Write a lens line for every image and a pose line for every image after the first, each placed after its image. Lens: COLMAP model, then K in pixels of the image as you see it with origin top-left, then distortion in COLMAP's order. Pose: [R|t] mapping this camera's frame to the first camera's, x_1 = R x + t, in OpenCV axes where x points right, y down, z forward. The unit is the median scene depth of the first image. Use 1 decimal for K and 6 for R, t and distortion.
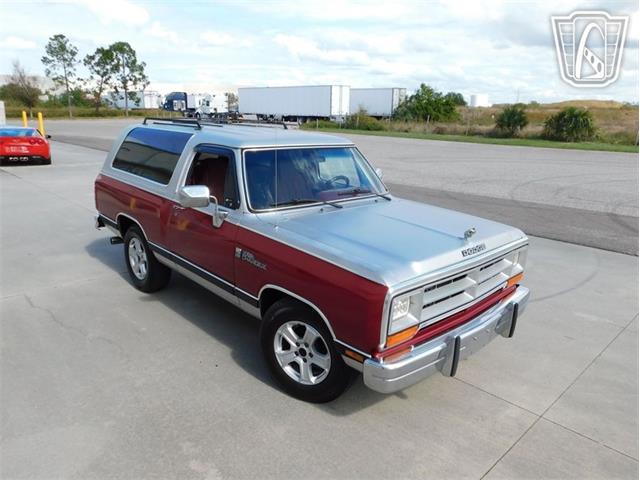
lens RADIAL K [[469.7, 0, 321.4], [0, 469.7, 231.4], [0, 0, 1]] dist [0.000483, 0.000846]
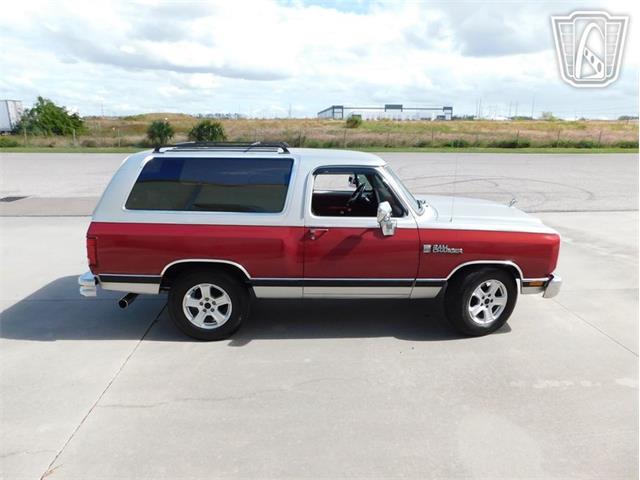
lens RADIAL K [[417.7, 0, 320.7], [0, 417.7, 229.7], [0, 0, 1]] dist [-0.054613, 0.040769]
pose [[0.652428, -0.201323, 0.730621, -0.754591], [0.198134, 0.975851, 0.091967, -0.104970], [-0.731492, 0.084759, 0.676561, 0.298611]]
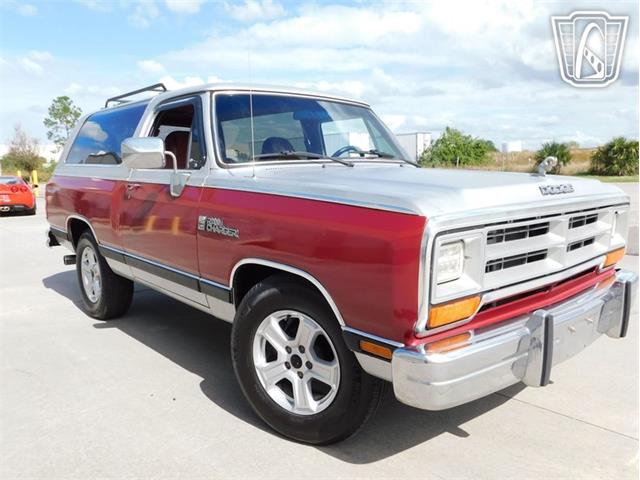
lens RADIAL K [[515.1, 0, 322.2], [0, 515.1, 231.6], [0, 0, 1]] dist [0.001234, 0.014145]
pose [[0.998338, -0.040494, -0.041009, 0.018283], [0.034816, 0.990798, -0.130798, 0.105618], [0.045928, 0.129152, 0.990561, 0.174847]]
